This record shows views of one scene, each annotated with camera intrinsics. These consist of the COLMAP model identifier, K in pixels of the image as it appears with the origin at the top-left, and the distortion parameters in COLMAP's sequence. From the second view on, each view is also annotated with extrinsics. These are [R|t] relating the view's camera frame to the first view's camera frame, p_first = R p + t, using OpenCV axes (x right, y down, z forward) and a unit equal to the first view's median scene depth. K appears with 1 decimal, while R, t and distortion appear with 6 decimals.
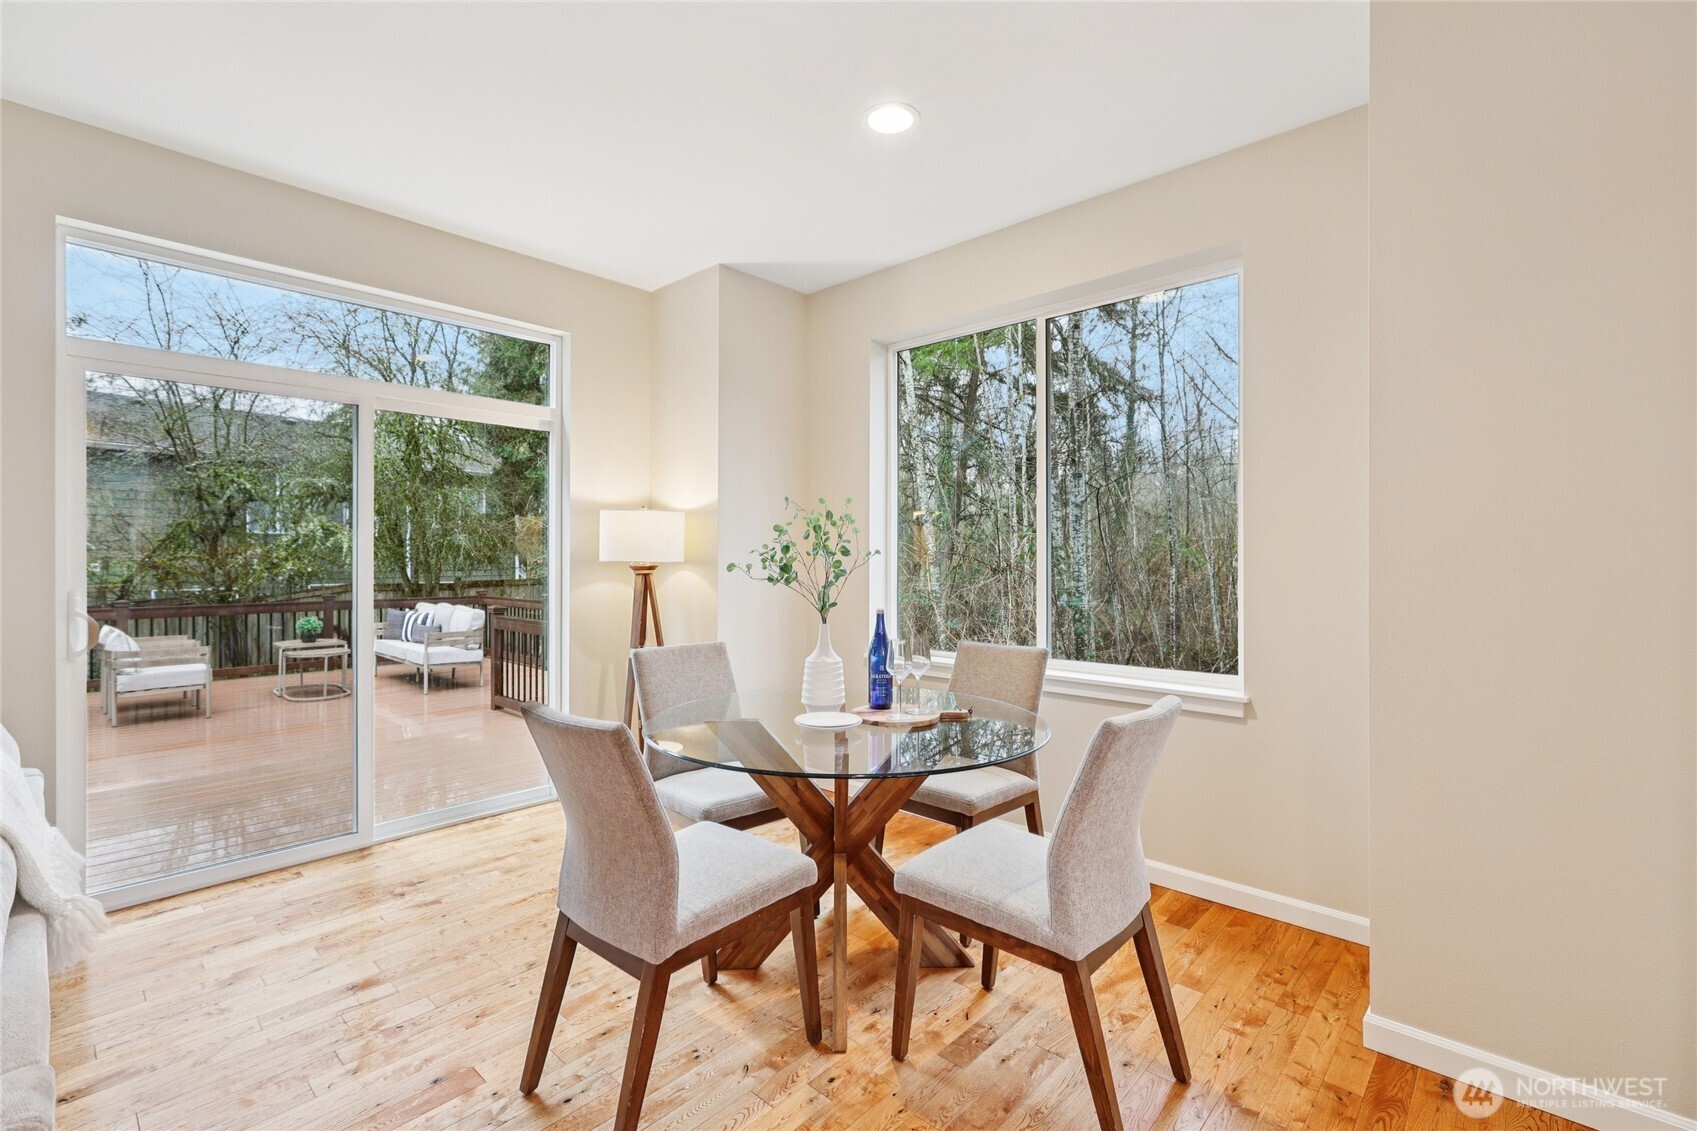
lens RADIAL K [[754.9, 0, 848.0], [0, 754.9, 565.8], [0, 0, 1]] dist [-0.001554, 0.002252]
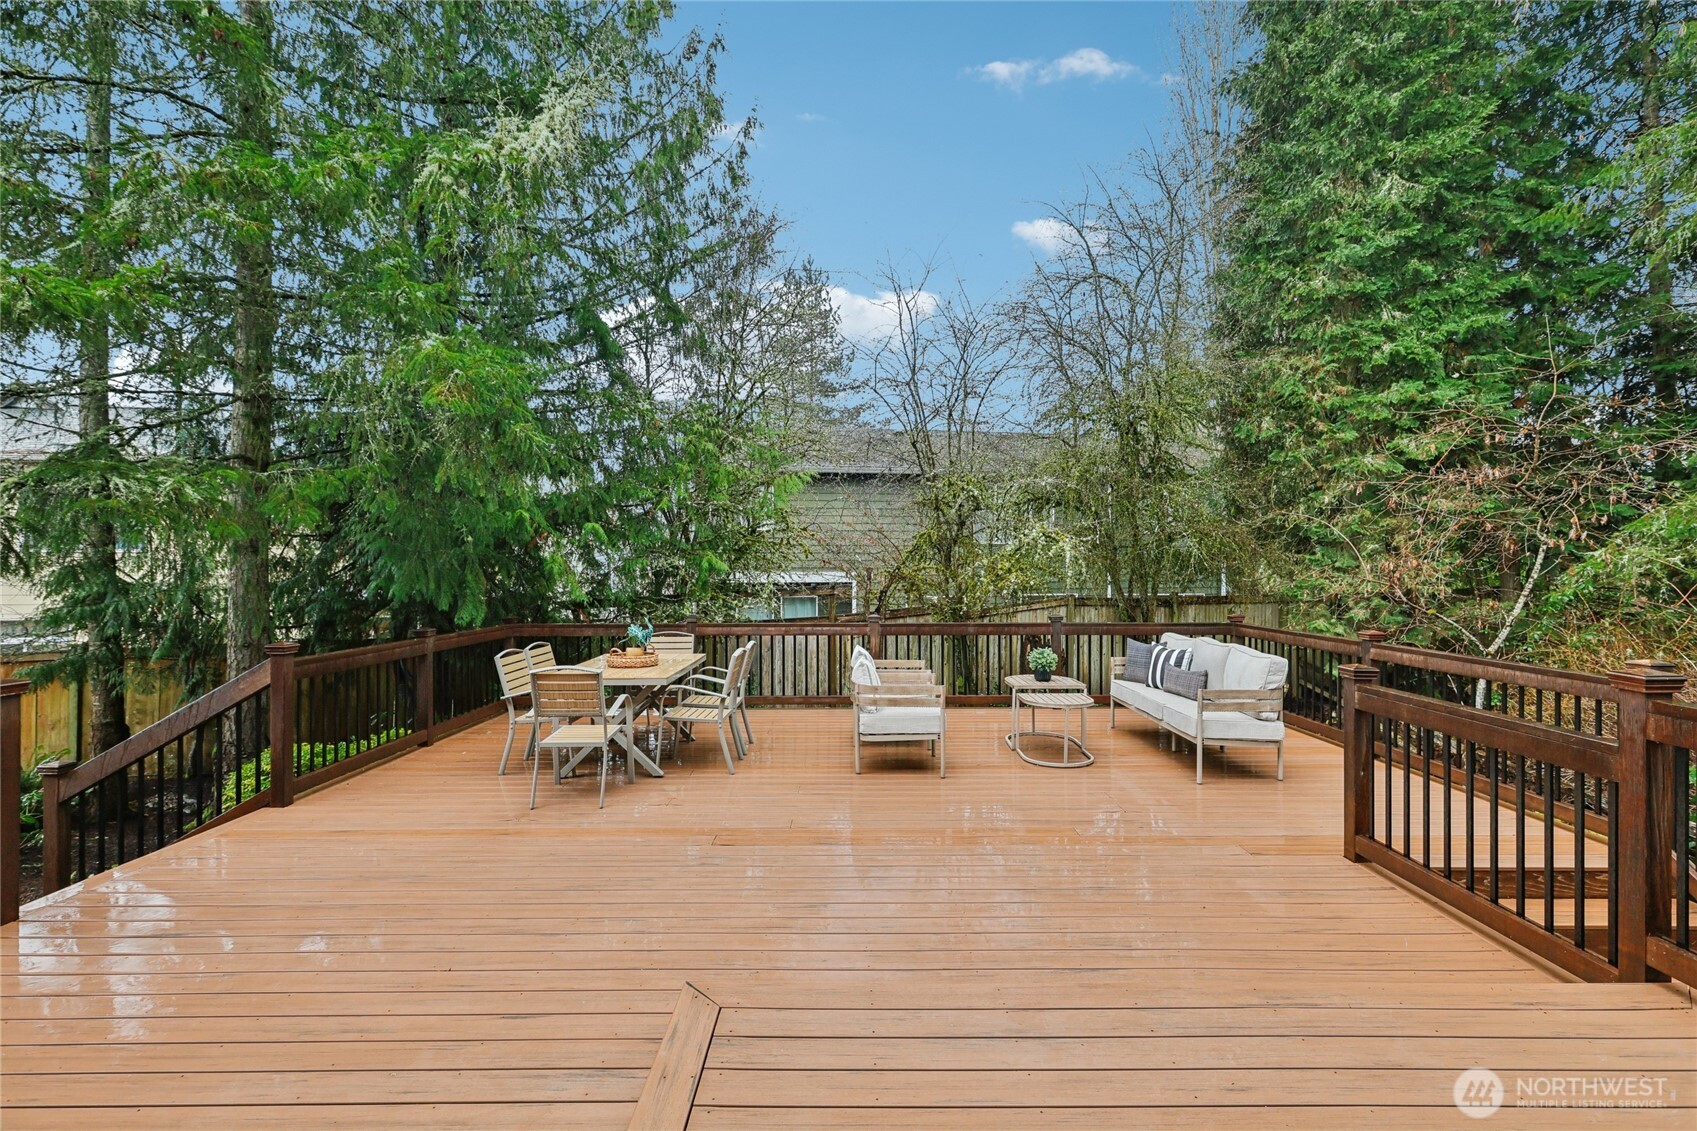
lens RADIAL K [[754.9, 0, 849.4], [0, 754.9, 552.8], [0, 0, 1]] dist [-0.001554, 0.002252]
pose [[0.677095, -0.012611, -0.735787, -0.216564], [-0.005748, 0.999732, -0.022425, -0.009106], [0.735873, 0.019413, 0.676841, 0.255570]]
